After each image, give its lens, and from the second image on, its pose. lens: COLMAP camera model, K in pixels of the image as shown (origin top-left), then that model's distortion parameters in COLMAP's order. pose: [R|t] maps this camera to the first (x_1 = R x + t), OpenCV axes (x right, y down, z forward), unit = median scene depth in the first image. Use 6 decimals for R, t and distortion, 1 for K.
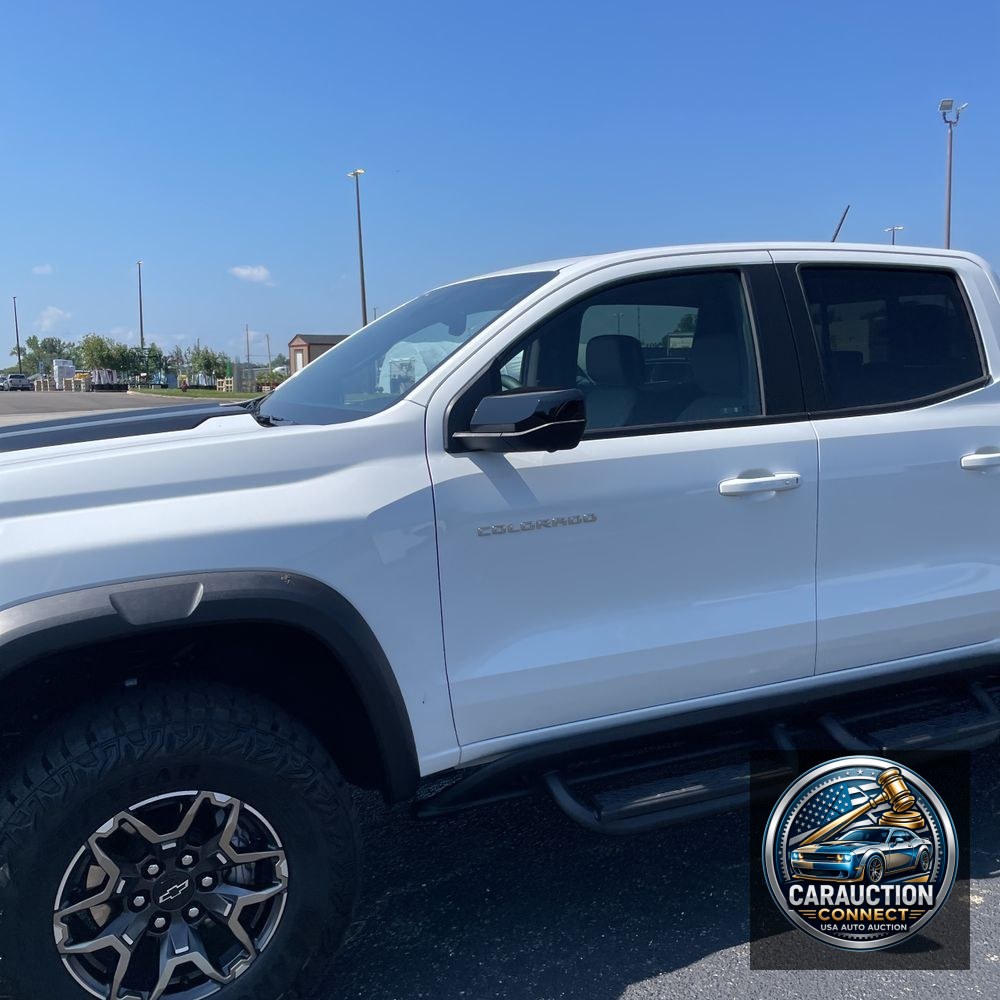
lens RADIAL K [[1014.2, 0, 488.5], [0, 1014.2, 505.7], [0, 0, 1]] dist [0.096584, -0.145425]
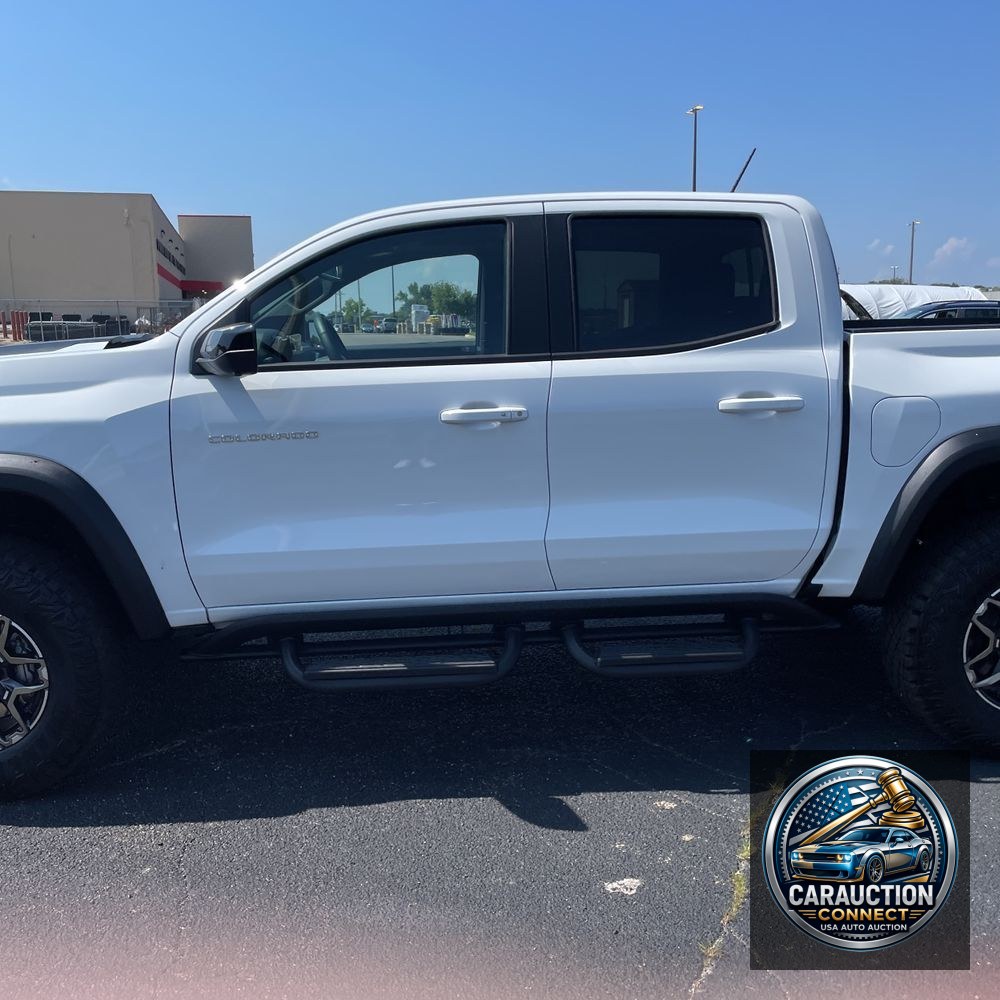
lens RADIAL K [[1018.1, 0, 502.7], [0, 1018.1, 528.6], [0, 0, 1]] dist [0.111560, -0.202520]
pose [[0.939507, 0.079541, -0.333167, 0.757477], [-0.055324, 0.995131, 0.081571, 0.012285], [0.338033, -0.058205, 0.939333, -0.076111]]
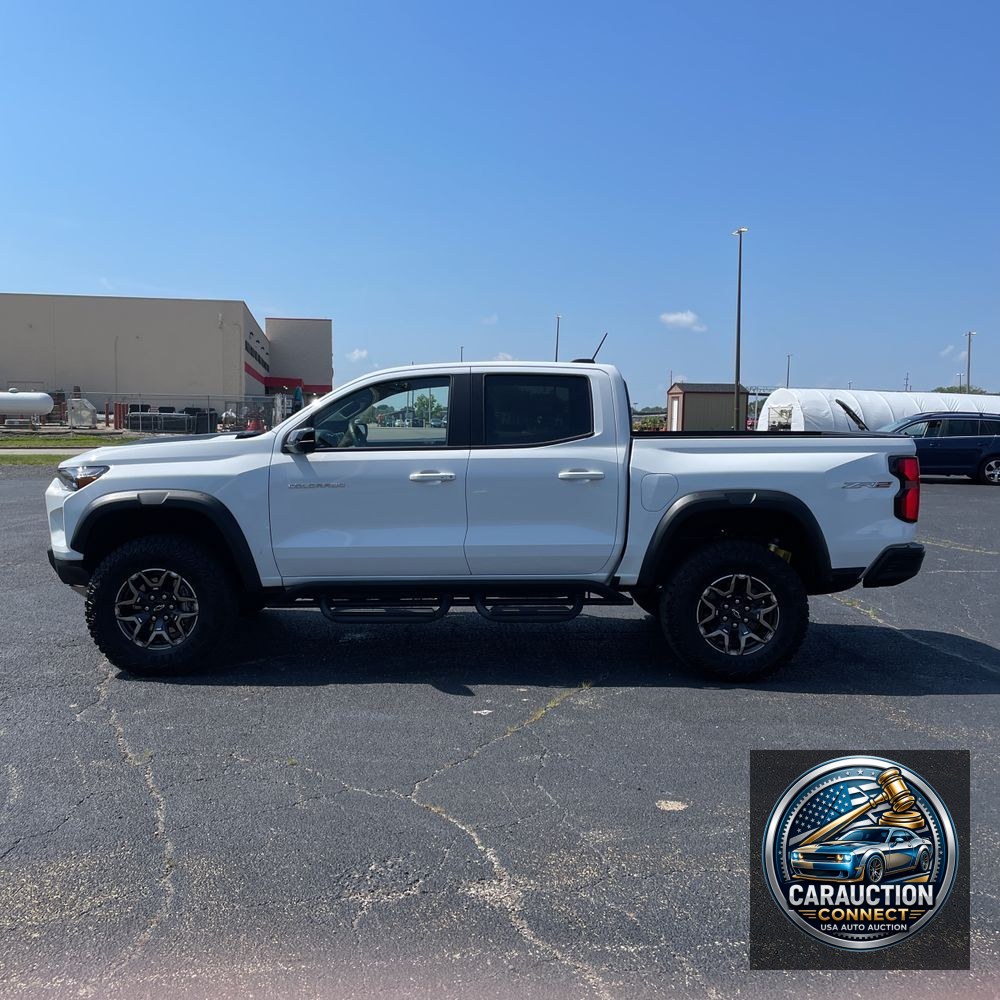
lens RADIAL K [[1014.2, 0, 488.5], [0, 1014.2, 505.7], [0, 0, 1]] dist [0.096584, -0.145425]
pose [[0.909180, 0.065539, -0.411213, 1.406840], [-0.083589, 0.996160, -0.026047, 0.094739], [0.407927, 0.058054, 0.911167, -0.997225]]
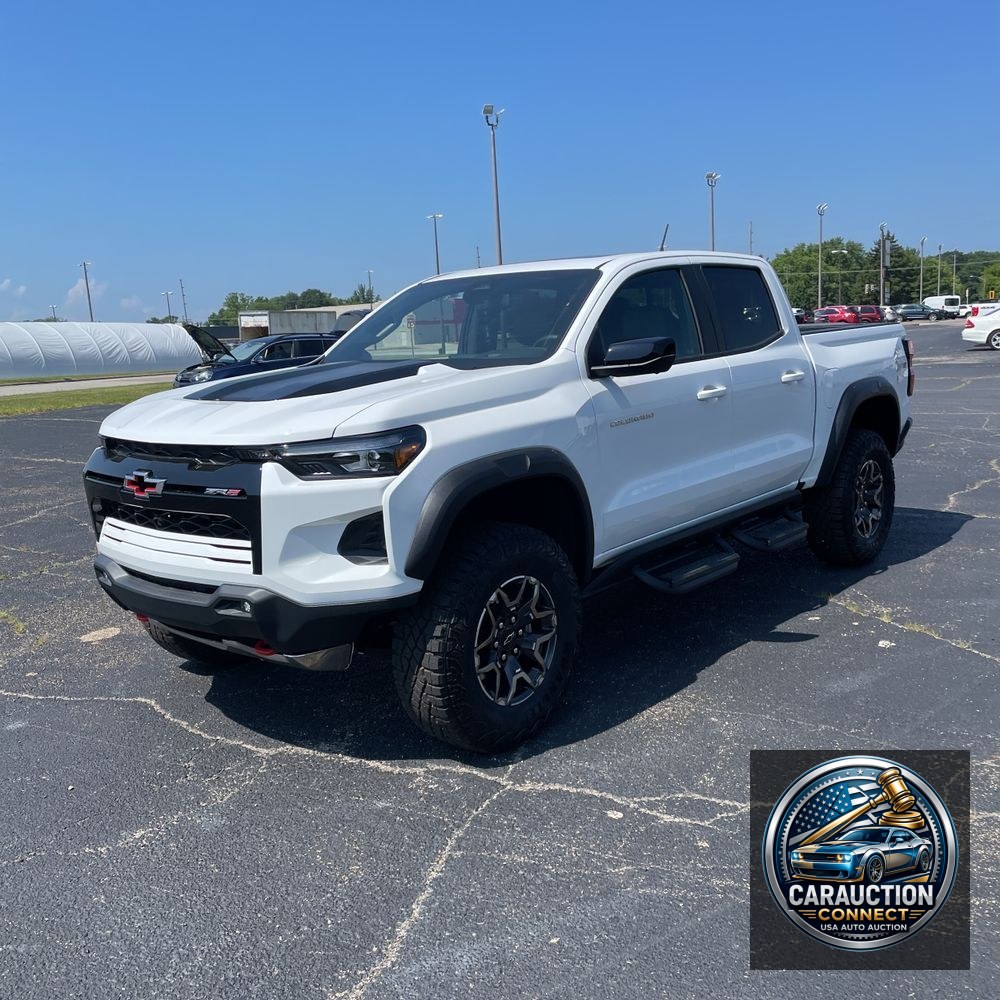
lens RADIAL K [[1014.2, 0, 488.5], [0, 1014.2, 505.7], [0, 0, 1]] dist [0.096584, -0.145425]
pose [[0.905268, -0.092763, 0.414591, -0.910593], [0.084692, 0.995688, 0.037853, 0.079739], [-0.416315, 0.000846, 0.909220, -0.465748]]
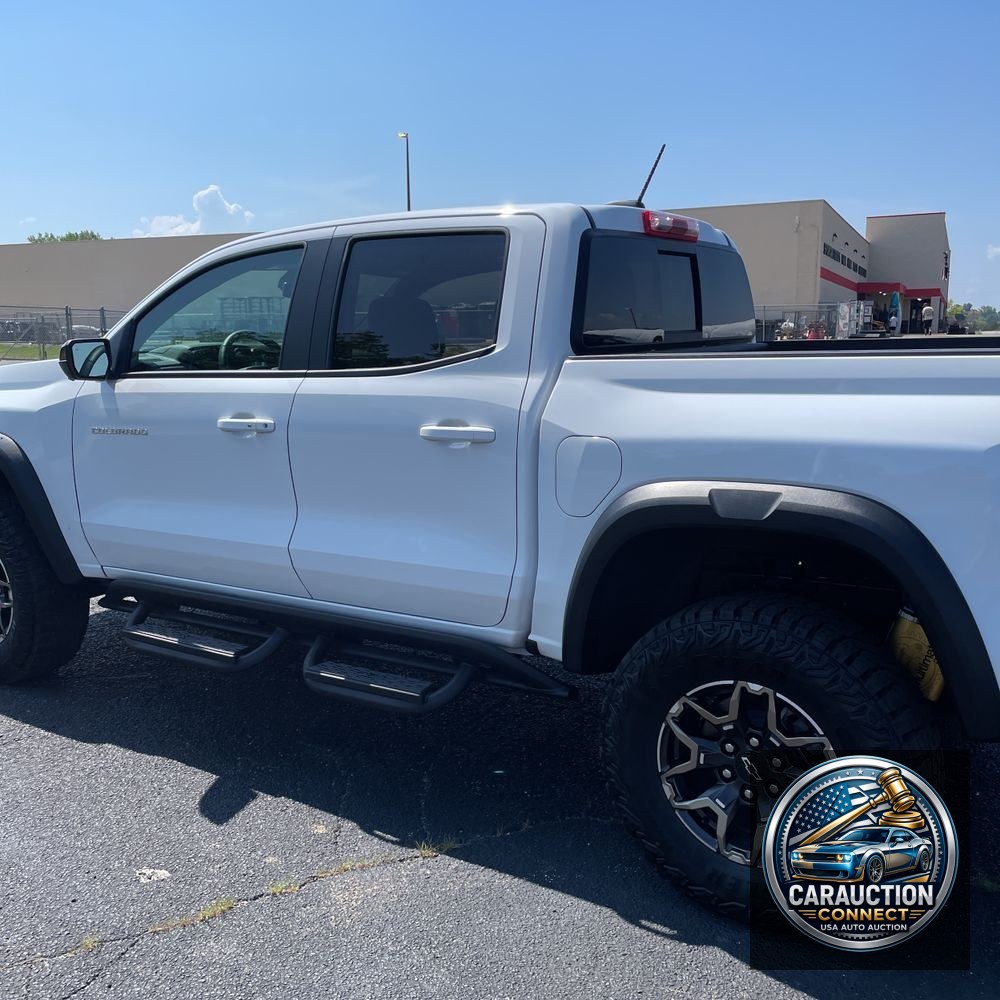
lens RADIAL K [[1014.2, 0, 488.5], [0, 1014.2, 505.7], [0, 0, 1]] dist [0.096584, -0.145425]
pose [[0.533485, 0.161658, -0.830217, 1.641083], [-0.116549, 0.986252, 0.117148, -0.116164], [0.837741, 0.034264, 0.544992, 0.646324]]
